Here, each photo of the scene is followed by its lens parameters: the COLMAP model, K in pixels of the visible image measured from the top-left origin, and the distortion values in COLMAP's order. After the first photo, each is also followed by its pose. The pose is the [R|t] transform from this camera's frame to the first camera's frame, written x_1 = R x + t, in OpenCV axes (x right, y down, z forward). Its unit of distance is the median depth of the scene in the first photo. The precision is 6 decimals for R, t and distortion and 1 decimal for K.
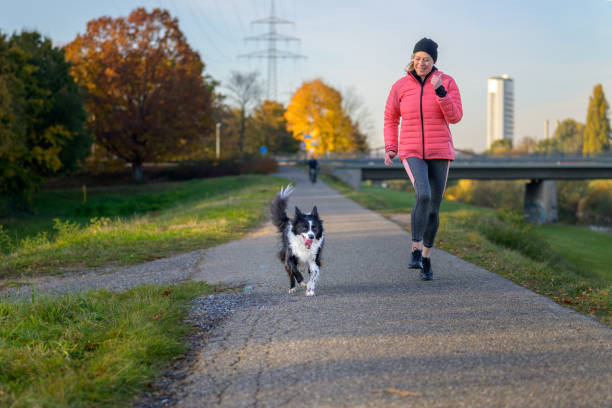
lens RADIAL K [[1764.7, 0, 306.0], [0, 1764.7, 204.0], [0, 0, 1]] dist [0.050284, -0.309413]
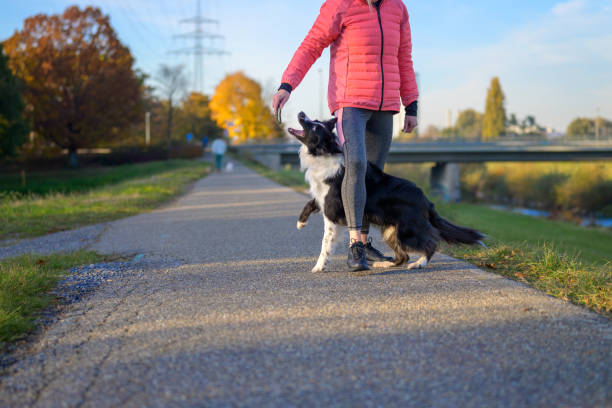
lens RADIAL K [[1377.9, 0, 350.3], [0, 1377.9, 204.9], [0, 0, 1]] dist [0.032796, -0.237723]
pose [[0.997467, -0.005303, 0.070926, 0.014092], [0.005308, 0.999986, 0.000109, 0.011455], [-0.070925, 0.000267, 0.997482, 0.151299]]
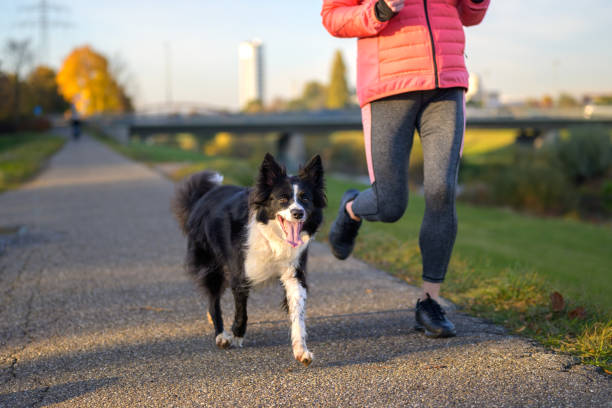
lens RADIAL K [[1616.5, 0, 321.7], [0, 1616.5, 203.6], [0, 0, 1]] dist [0.102658, 0.279493]
pose [[0.989246, -0.020820, 0.144771, 0.003216], [0.017370, 0.999535, 0.025055, 0.004645], [-0.145225, -0.022271, 0.989148, -0.019954]]
